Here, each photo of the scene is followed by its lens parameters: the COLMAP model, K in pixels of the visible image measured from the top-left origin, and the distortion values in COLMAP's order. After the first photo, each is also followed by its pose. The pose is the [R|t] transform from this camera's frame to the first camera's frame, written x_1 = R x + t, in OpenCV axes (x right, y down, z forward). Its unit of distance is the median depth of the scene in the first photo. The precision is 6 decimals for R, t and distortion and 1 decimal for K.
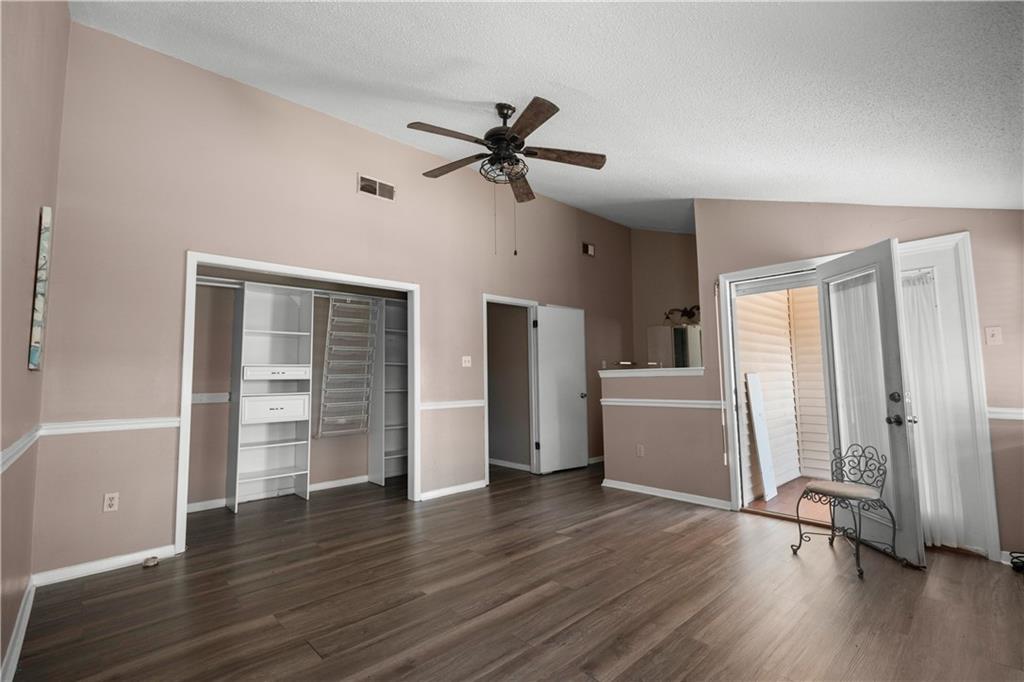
lens RADIAL K [[457.1, 0, 512.0], [0, 457.1, 341.0], [0, 0, 1]] dist [-0.000077, -0.000027]
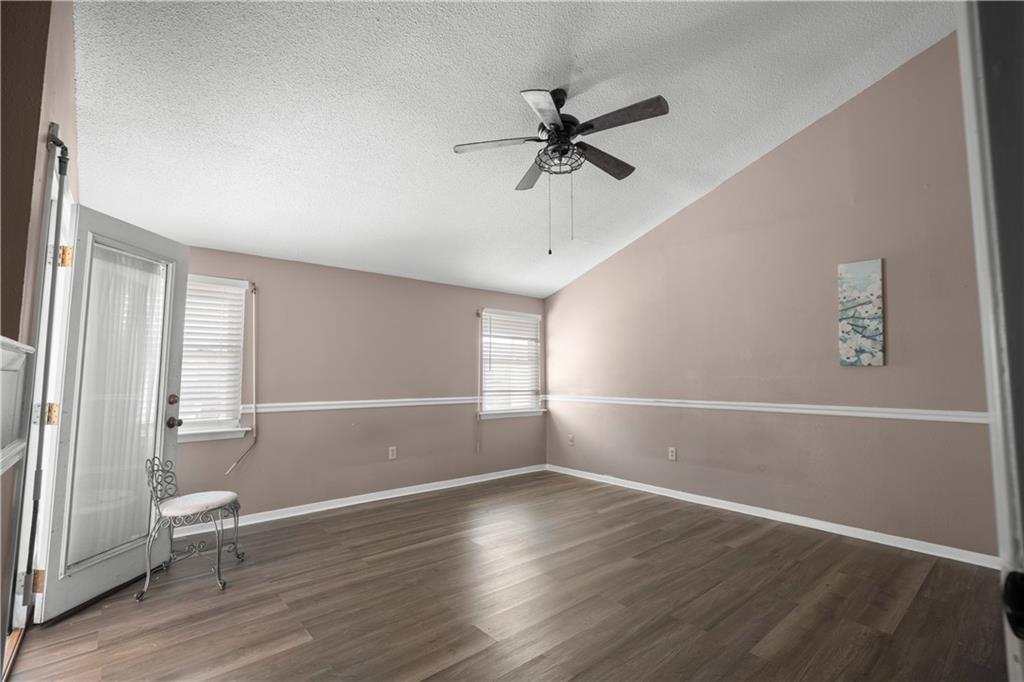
lens RADIAL K [[457.1, 0, 512.0], [0, 457.1, 341.0], [0, 0, 1]] dist [-0.000077, -0.000027]
pose [[-0.999123, 0.016206, 0.038612, 0.055994], [0.009554, 0.985977, -0.166610, 0.167100], [-0.040771, -0.166095, -0.985267, 1.922589]]
